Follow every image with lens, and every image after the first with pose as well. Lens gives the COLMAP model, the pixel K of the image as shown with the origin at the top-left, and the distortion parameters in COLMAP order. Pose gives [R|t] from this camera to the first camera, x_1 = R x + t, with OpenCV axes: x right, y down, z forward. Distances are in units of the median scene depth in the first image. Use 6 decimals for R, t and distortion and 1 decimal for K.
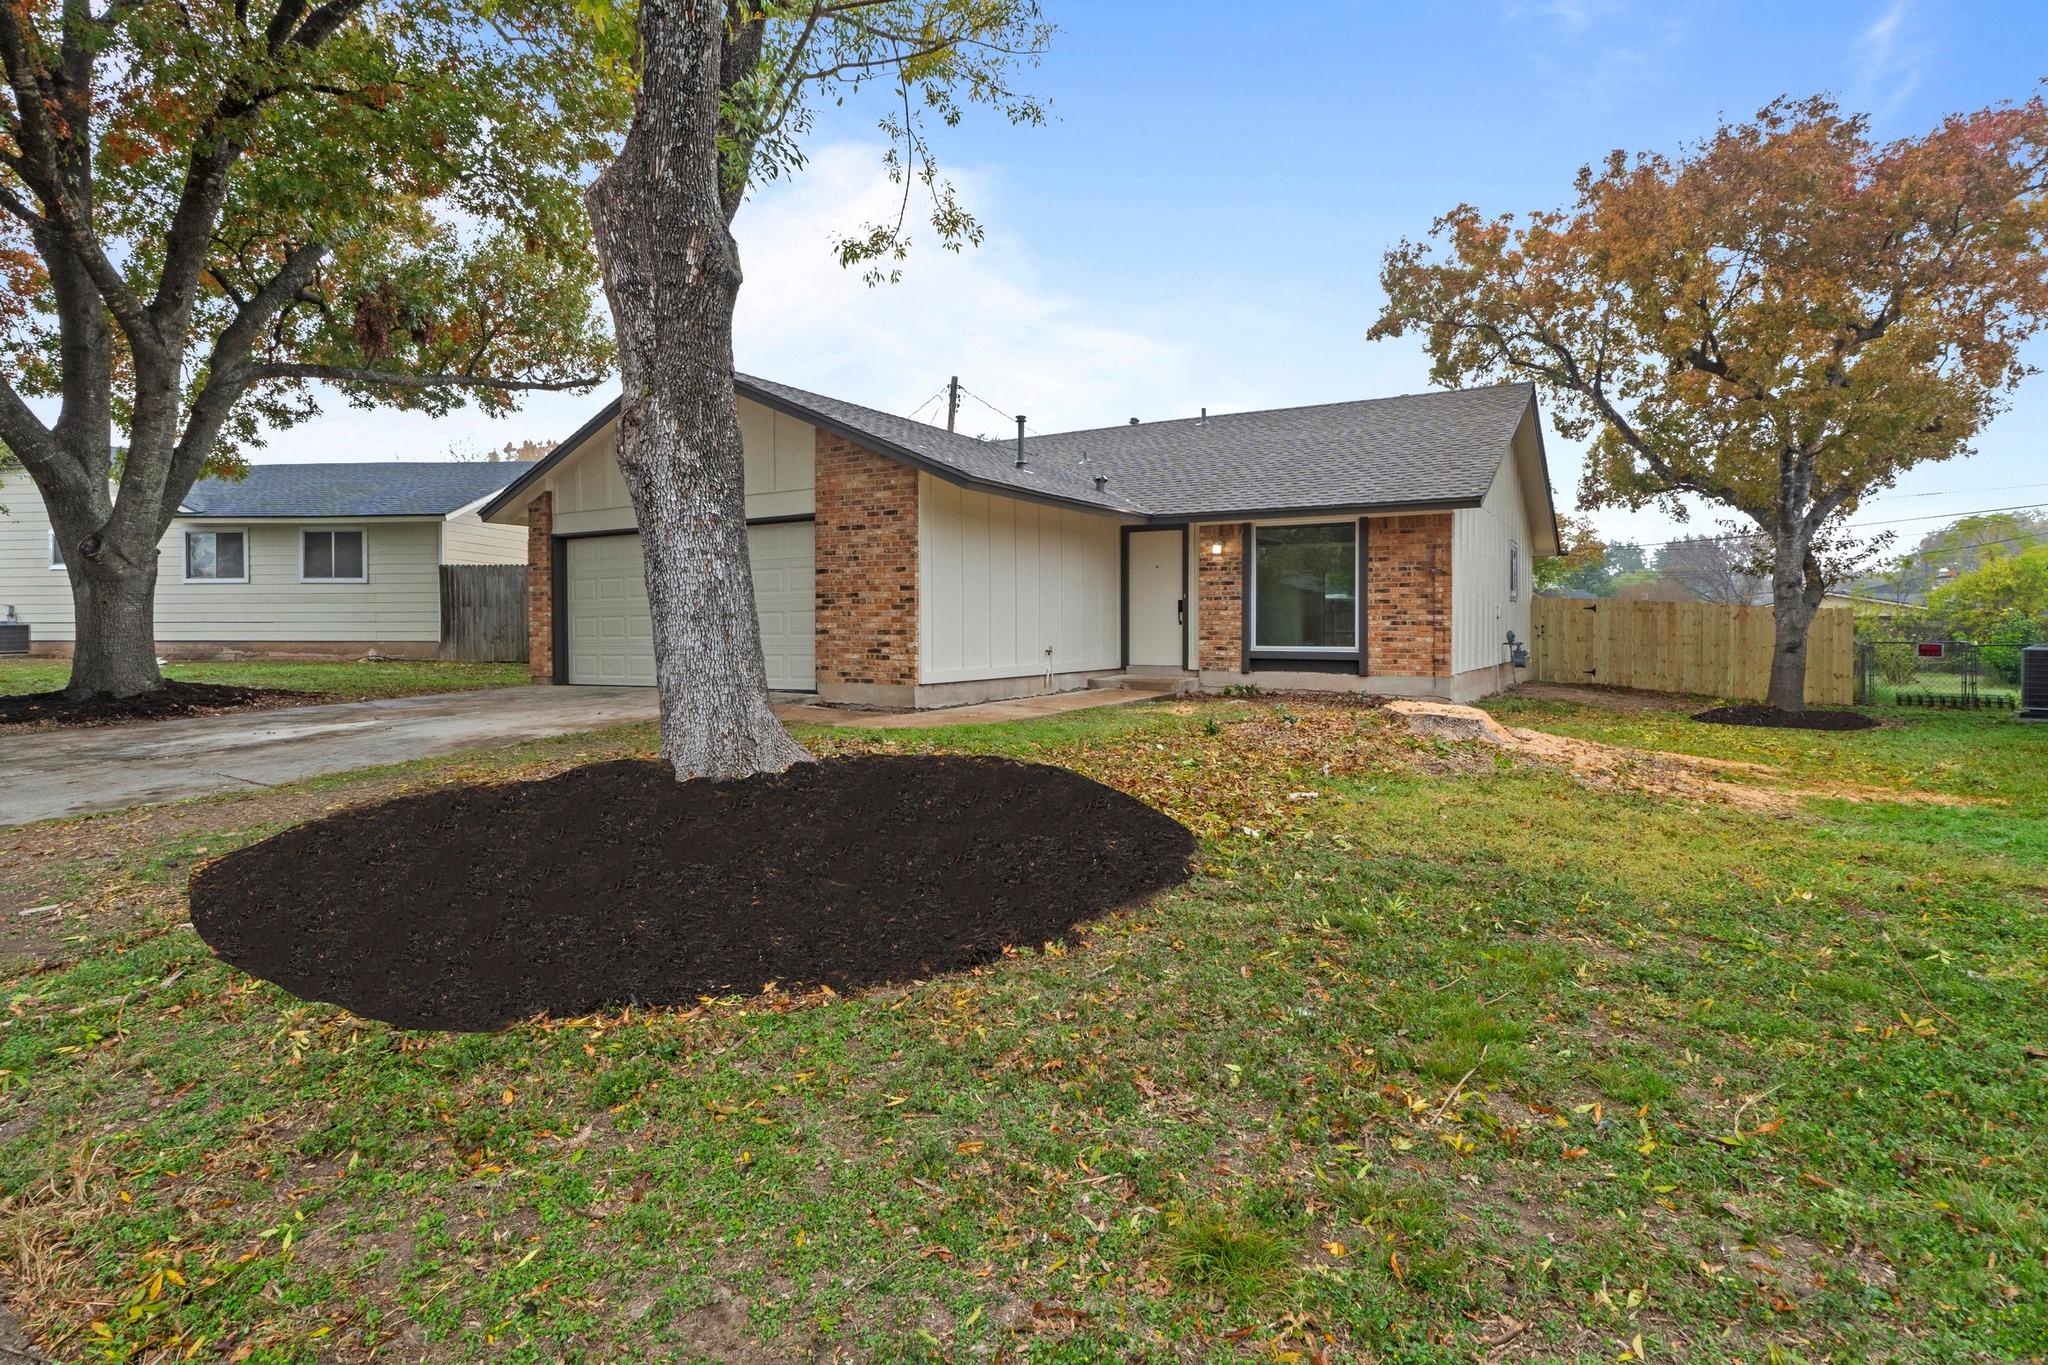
lens RADIAL K [[1053.8, 0, 1014.6], [0, 1053.8, 715.3], [0, 0, 1]] dist [-0.004363, -0.001244]
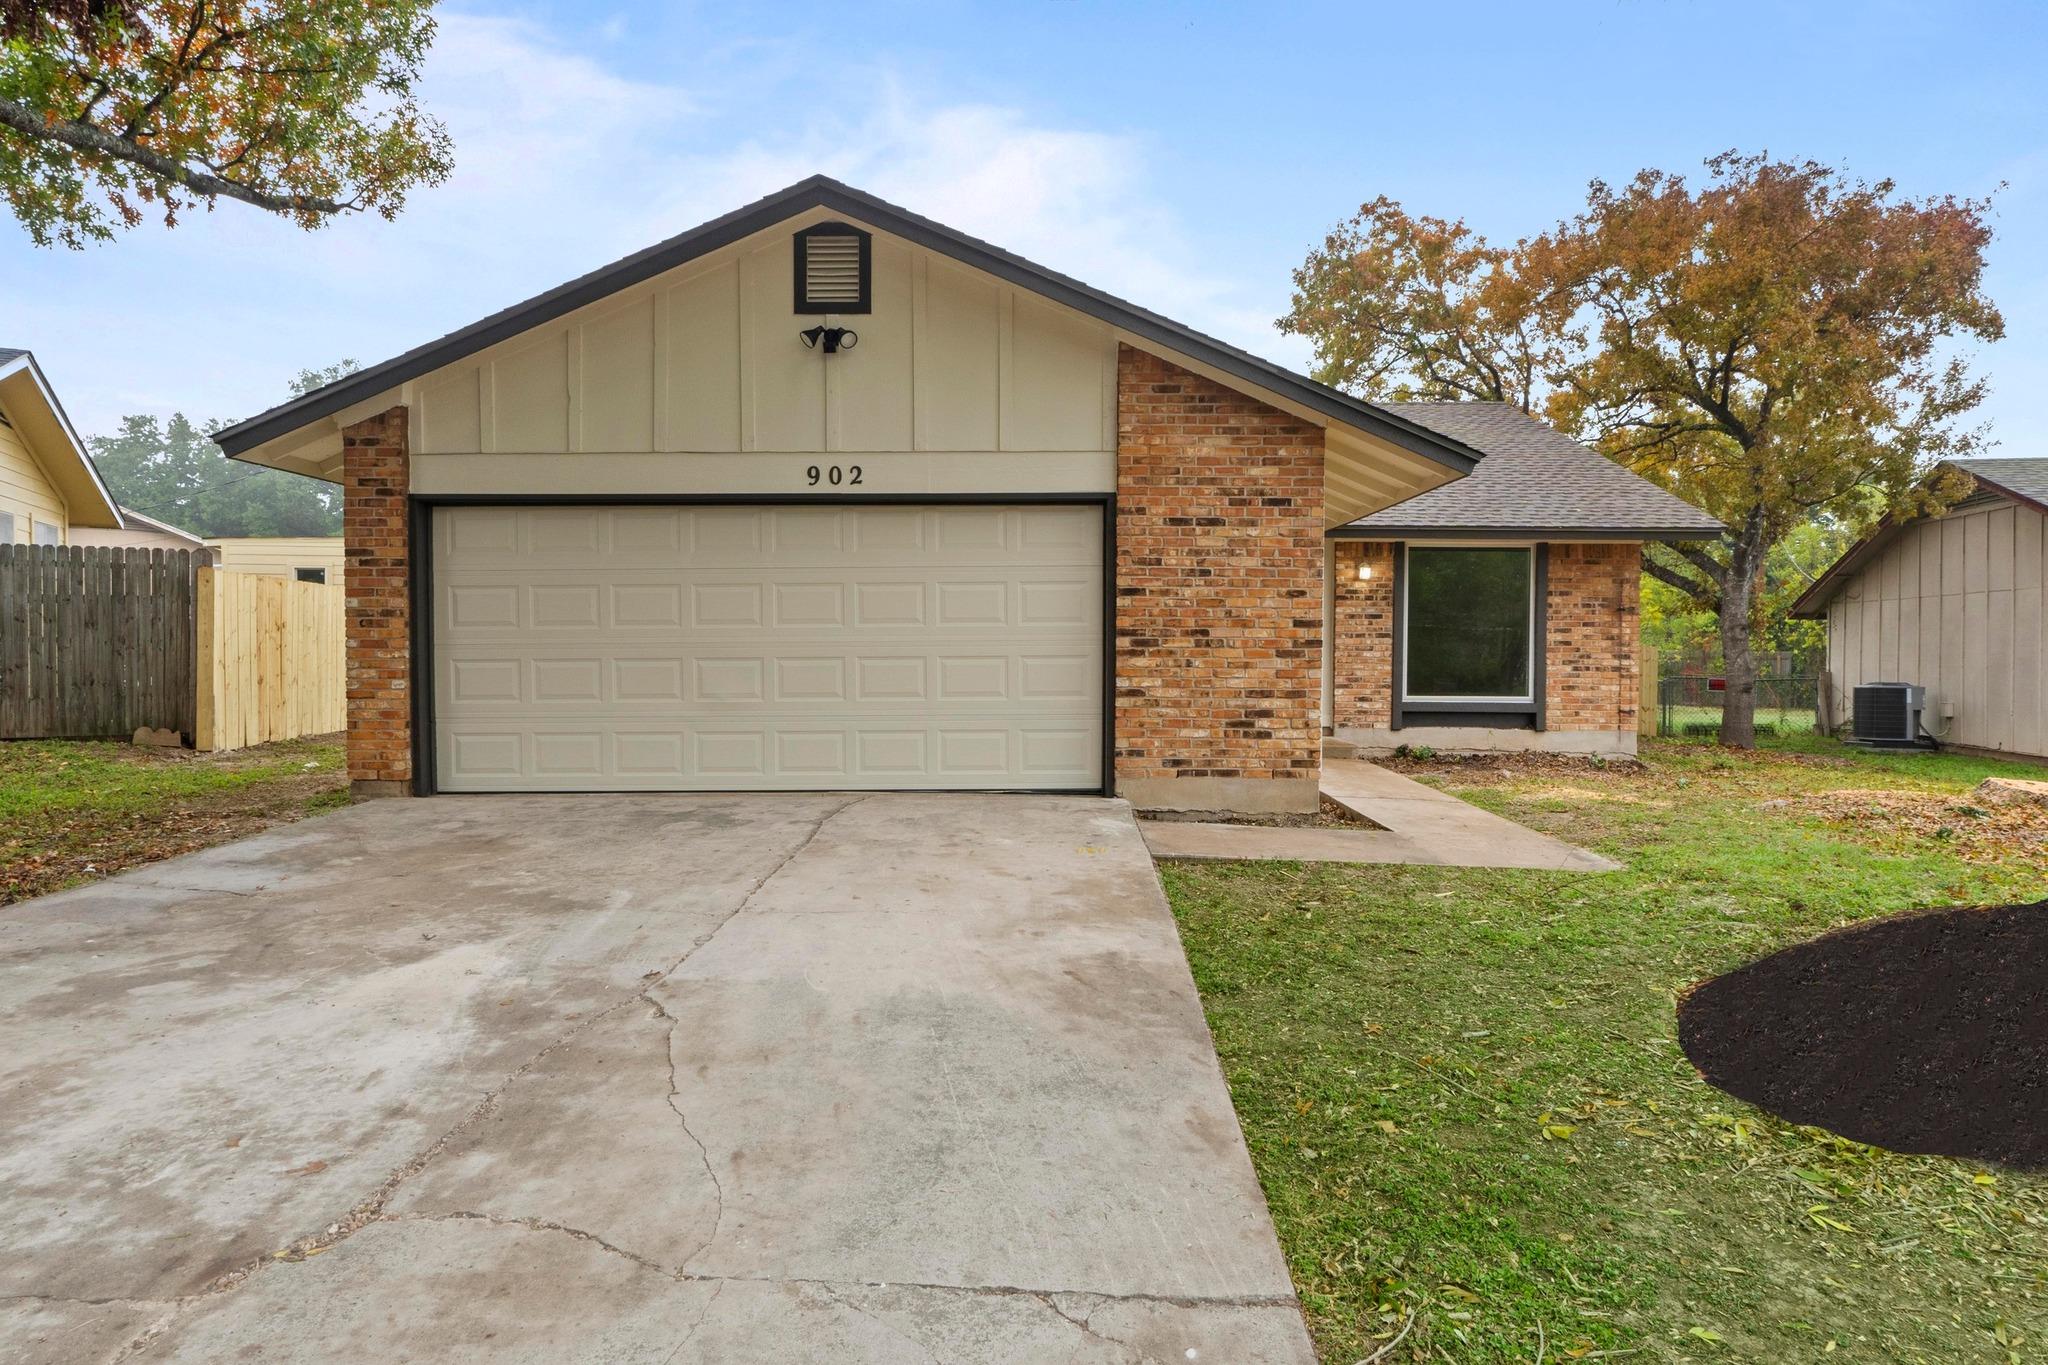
lens RADIAL K [[1172.6, 0, 1023.8], [0, 1172.6, 743.8], [0, 0, 1]] dist [-0.005814, -0.002374]
pose [[0.861852, -0.036893, 0.505815, -0.516956], [0.036482, 0.999277, 0.010725, -0.054102], [-0.505845, 0.009210, 0.862575, 0.413813]]
